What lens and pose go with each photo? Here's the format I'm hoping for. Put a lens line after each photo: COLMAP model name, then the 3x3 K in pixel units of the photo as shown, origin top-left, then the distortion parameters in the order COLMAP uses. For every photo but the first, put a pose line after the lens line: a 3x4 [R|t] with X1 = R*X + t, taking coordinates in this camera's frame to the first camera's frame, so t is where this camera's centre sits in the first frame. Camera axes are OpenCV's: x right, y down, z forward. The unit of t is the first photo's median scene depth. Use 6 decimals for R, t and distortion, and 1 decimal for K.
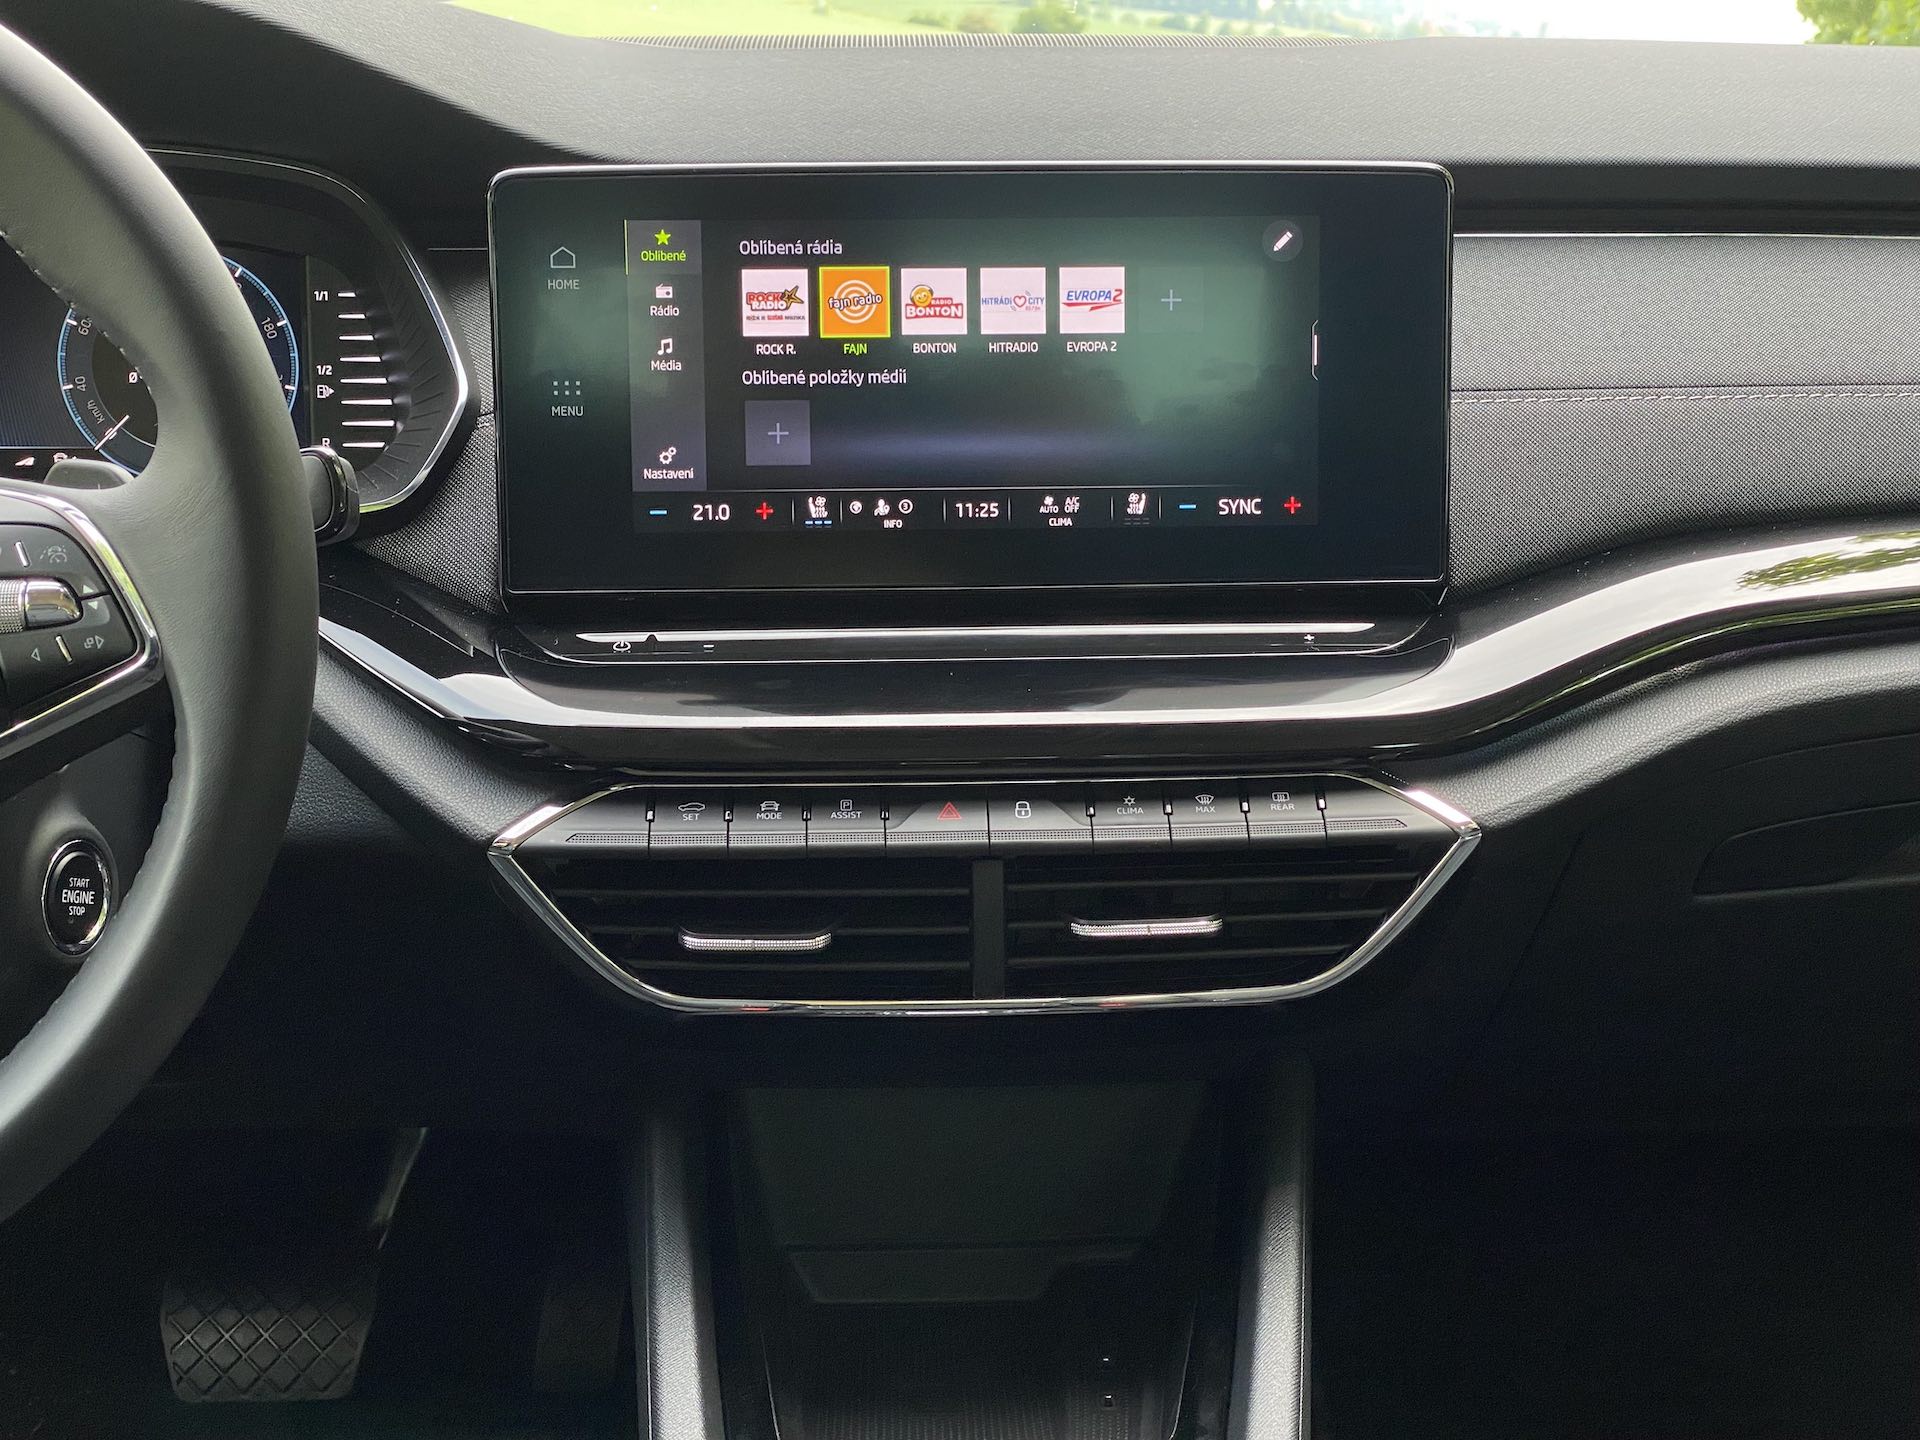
lens RADIAL K [[2849.4, 0, 960.0], [0, 2849.4, 720.0], [0, 0, 1]] dist [0.090588, 0.084032]
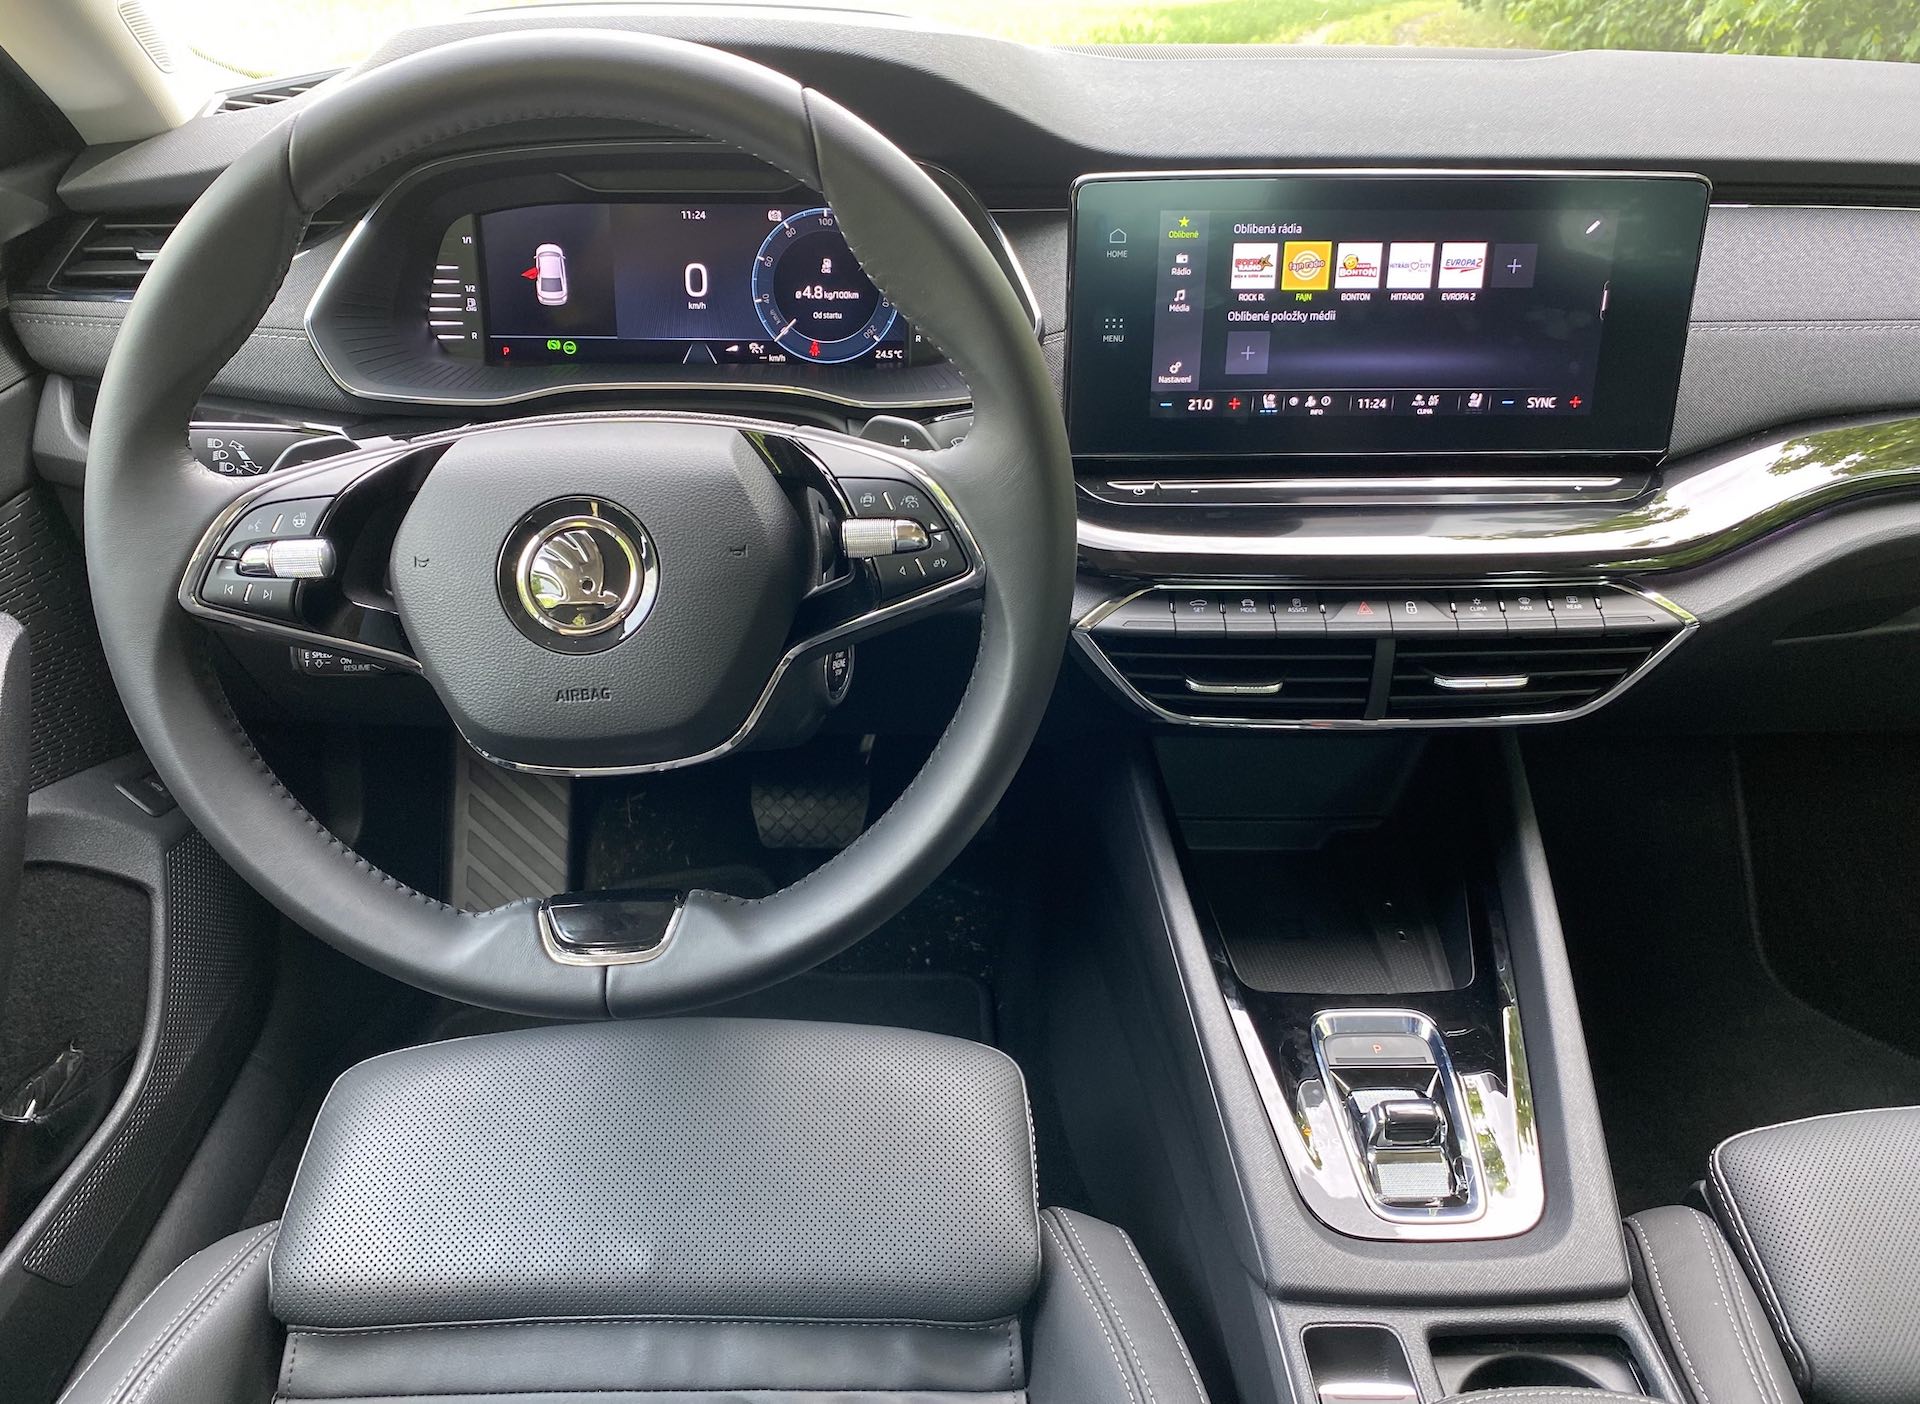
lens RADIAL K [[1504.4, 0, 918.9], [0, 1504.4, 674.3], [0, 0, 1]] dist [0.098445, -0.290271]
pose [[0.999654, 0.016475, -0.020513, -0.223030], [-0.011656, 0.976310, 0.216060, -0.106378], [0.023586, -0.215746, 0.976165, 0.161679]]
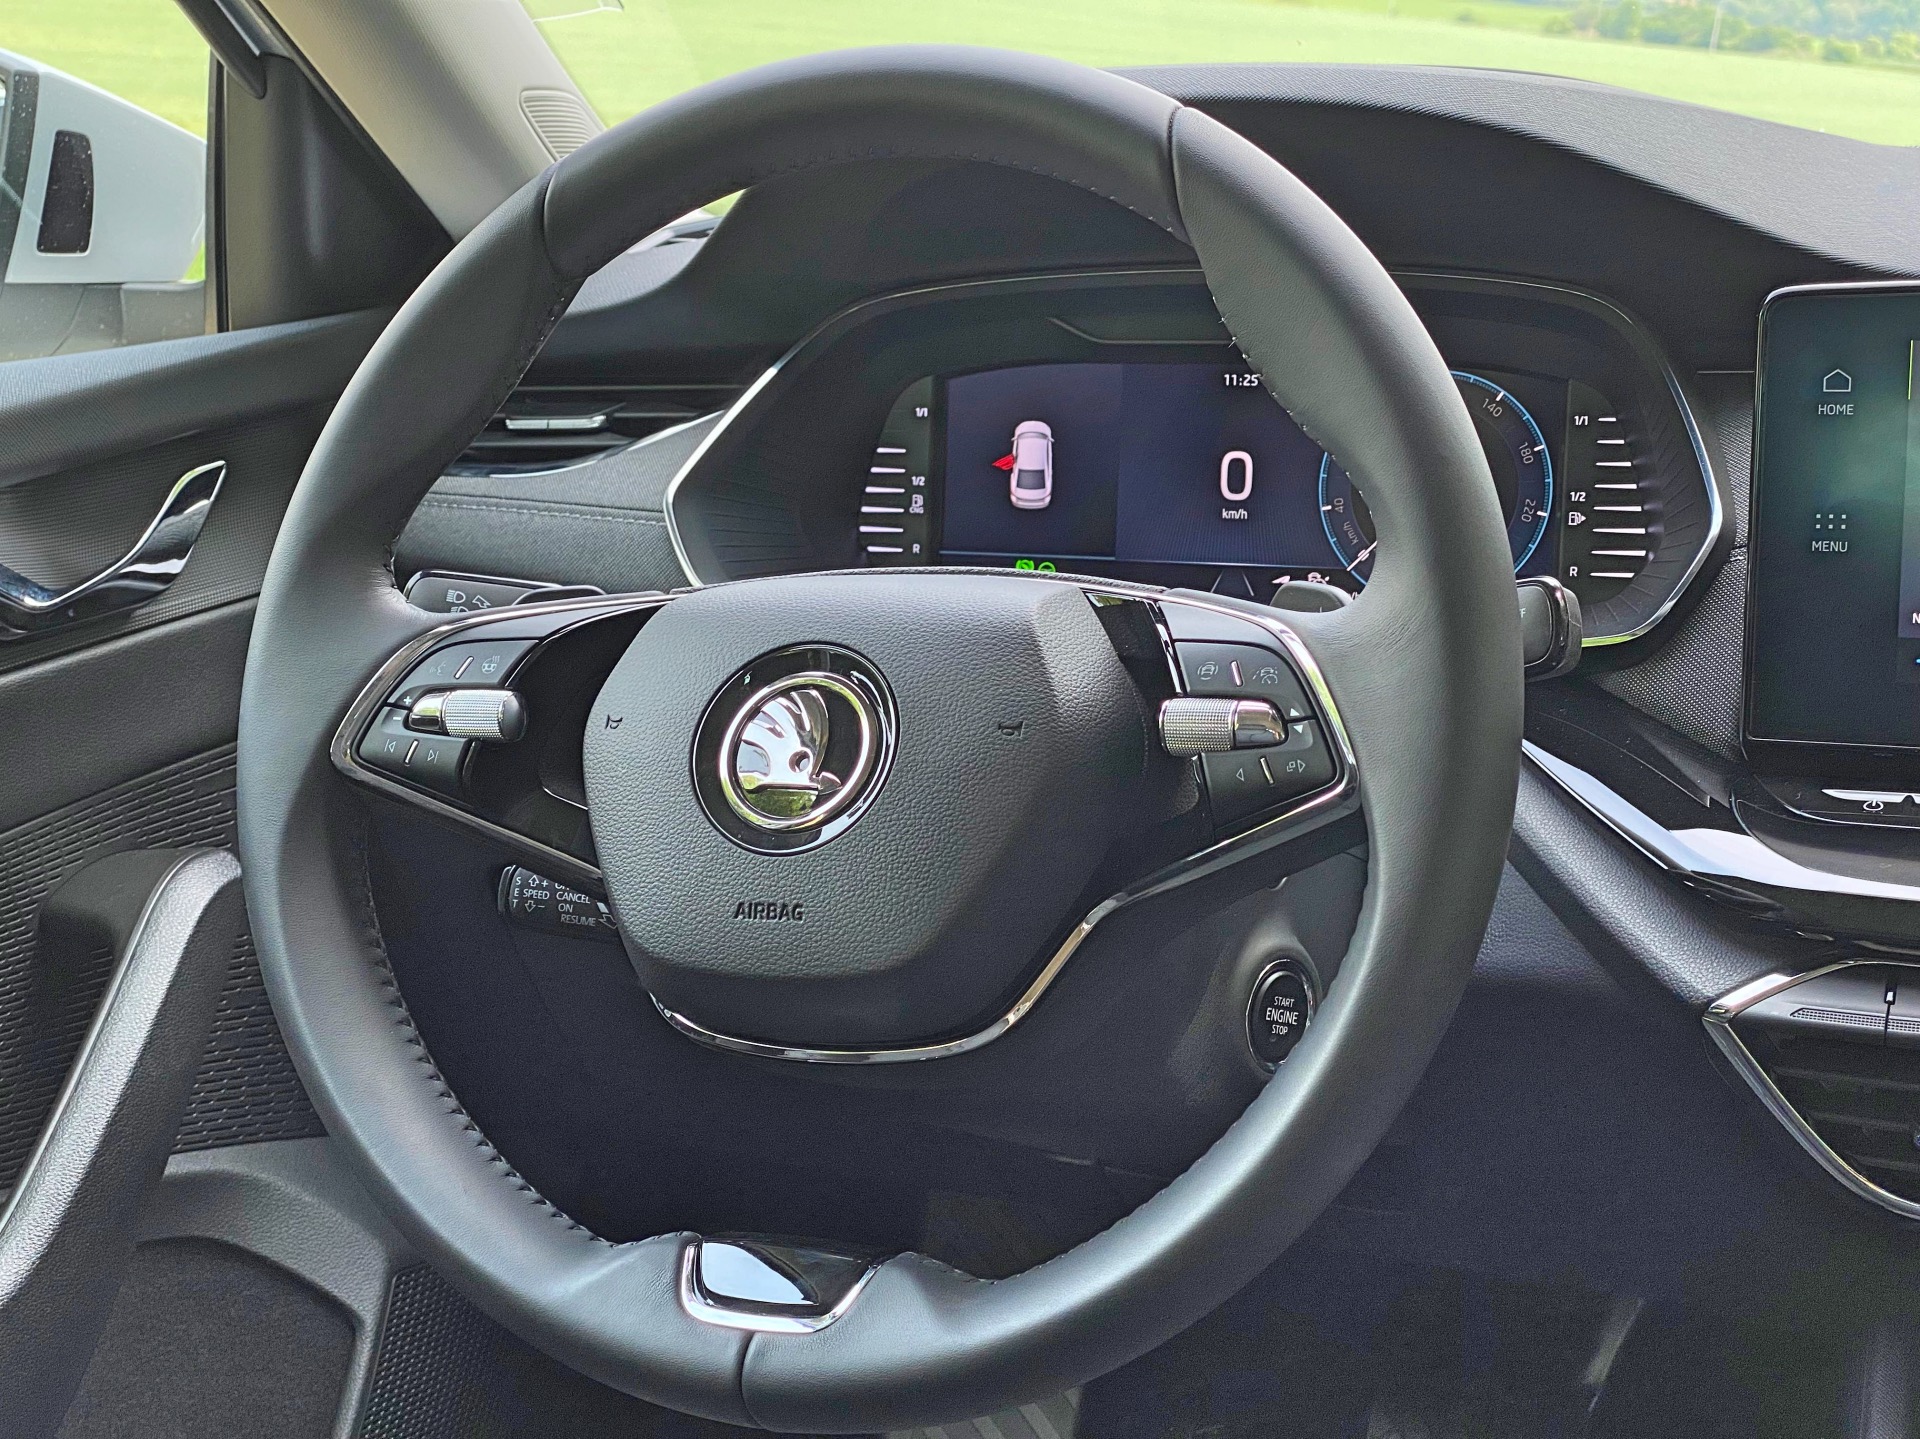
lens RADIAL K [[2849.4, 0, 960.0], [0, 2849.4, 719.5], [0, 0, 1]] dist [0.090588, 0.084032]
pose [[0.900238, 0.062471, -0.430894, 0.012701], [-0.080903, 0.996419, -0.024566, -0.007226], [0.427816, 0.056976, 0.902068, 0.048425]]
